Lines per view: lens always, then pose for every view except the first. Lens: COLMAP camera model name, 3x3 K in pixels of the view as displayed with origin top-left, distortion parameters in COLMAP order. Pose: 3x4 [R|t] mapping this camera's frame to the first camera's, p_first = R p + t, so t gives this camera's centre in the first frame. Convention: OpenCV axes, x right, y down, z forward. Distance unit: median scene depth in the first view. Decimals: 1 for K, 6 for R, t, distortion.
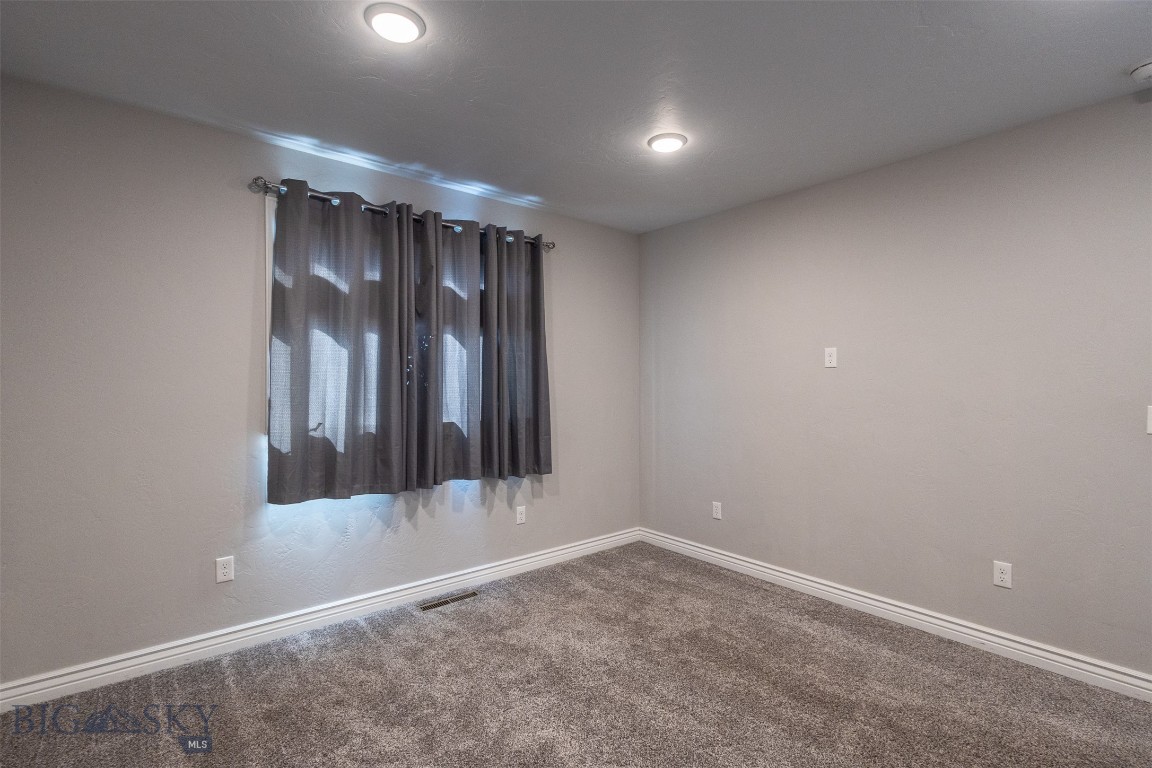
lens RADIAL K [[531.4, 0, 577.1], [0, 531.4, 385.6], [0, 0, 1]] dist [0.013689, -0.004882]
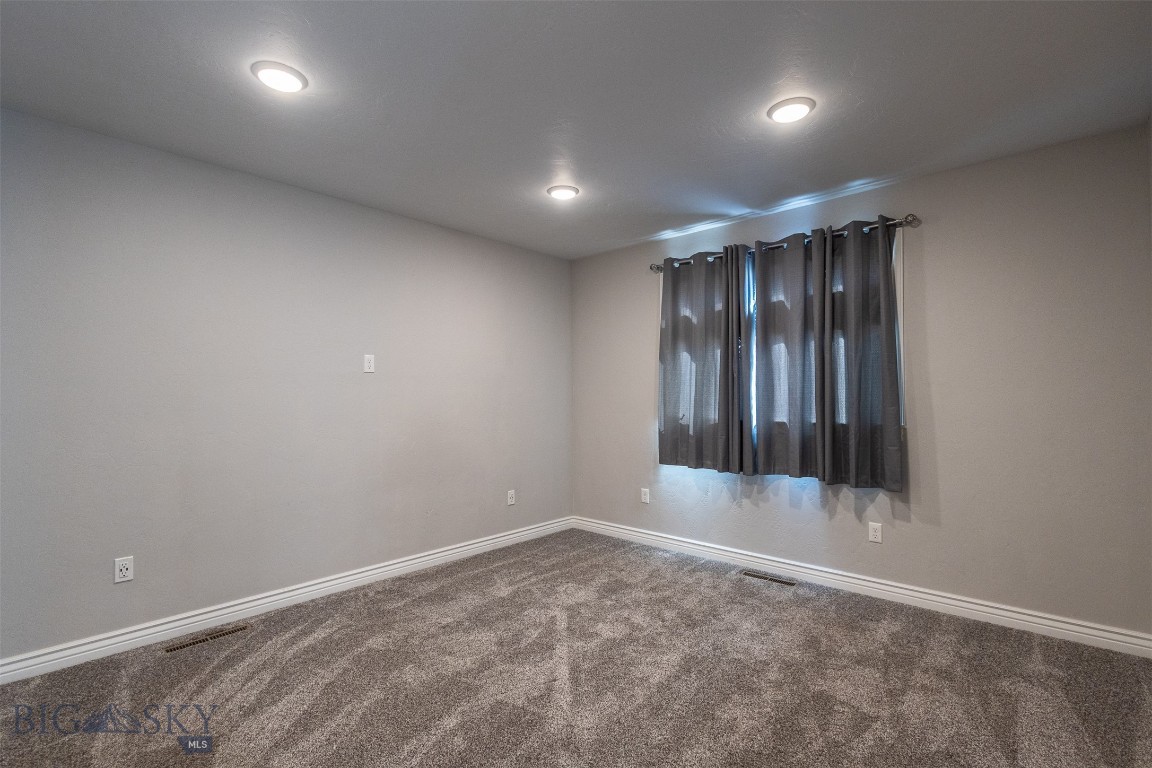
lens RADIAL K [[531.4, 0, 577.1], [0, 531.4, 385.6], [0, 0, 1]] dist [0.013689, -0.004882]
pose [[0.147216, -0.008010, -0.989072, 0.936323], [0.007098, 0.999950, -0.007042, -0.002442], [0.989079, -0.005983, 0.147265, 0.488642]]
